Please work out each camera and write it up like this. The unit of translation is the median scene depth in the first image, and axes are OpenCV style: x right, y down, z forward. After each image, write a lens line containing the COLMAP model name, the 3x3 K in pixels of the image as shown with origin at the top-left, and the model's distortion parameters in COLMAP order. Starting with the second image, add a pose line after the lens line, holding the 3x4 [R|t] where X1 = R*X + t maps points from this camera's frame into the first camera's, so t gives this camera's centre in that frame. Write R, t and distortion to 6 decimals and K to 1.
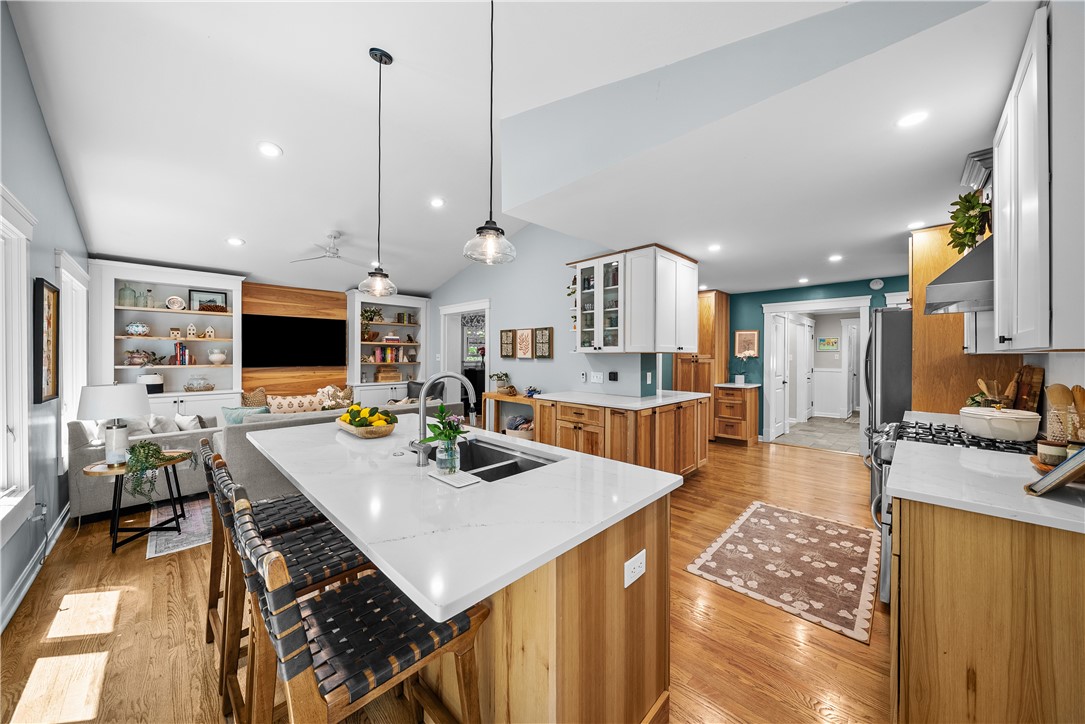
lens RADIAL K [[372.4, 0, 552.0], [0, 372.4, 353.0], [0, 0, 1]] dist [-0.005939, -0.000088]
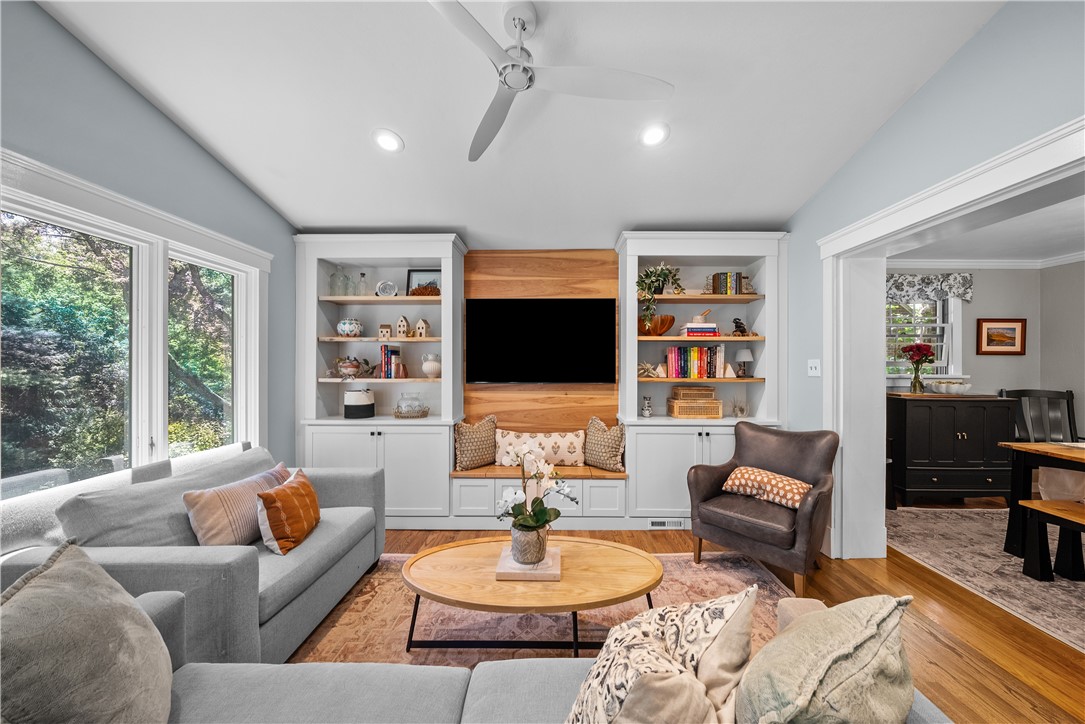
lens RADIAL K [[372.4, 0, 551.6], [0, 372.4, 366.8], [0, 0, 1]] dist [-0.005939, -0.000088]
pose [[0.677401, 0.000051, -0.735614, -0.313956], [0.006719, 0.999958, 0.006256, 0.009891], [0.735583, -0.009181, 0.677372, 0.805527]]
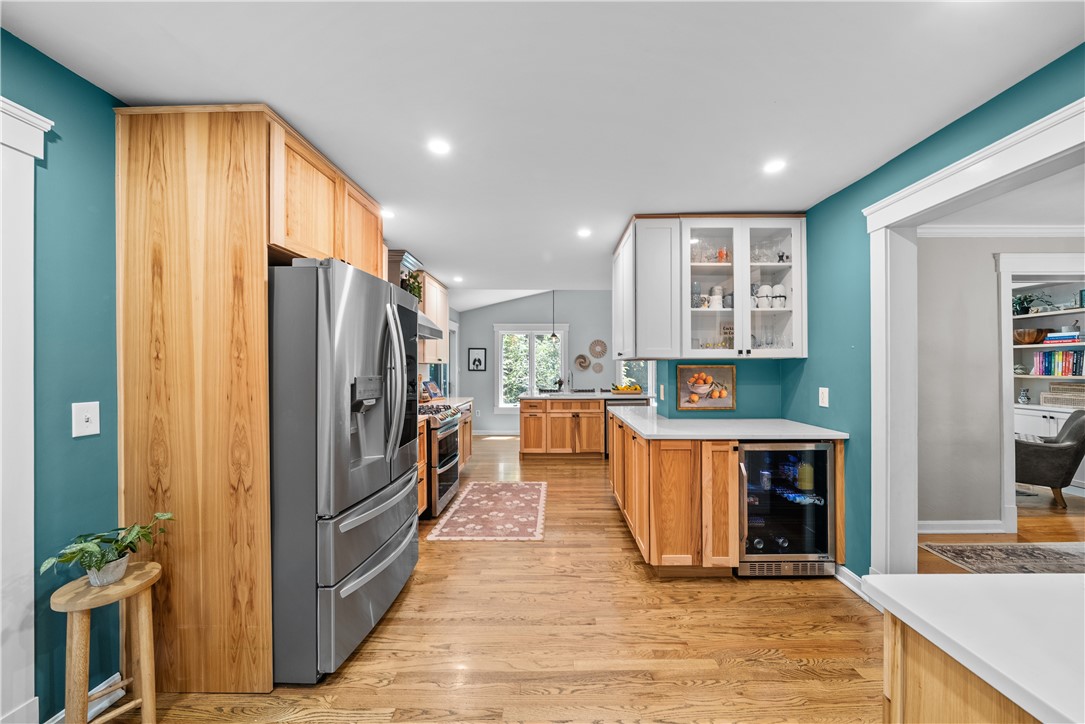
lens RADIAL K [[372.4, 0, 547.6], [0, 372.4, 365.6], [0, 0, 1]] dist [-0.005939, -0.000088]
pose [[-0.734897, -0.005589, -0.678156, 0.885451], [0.004083, 0.999911, -0.012665, 0.018972], [0.678167, -0.012076, -0.734809, 1.303962]]
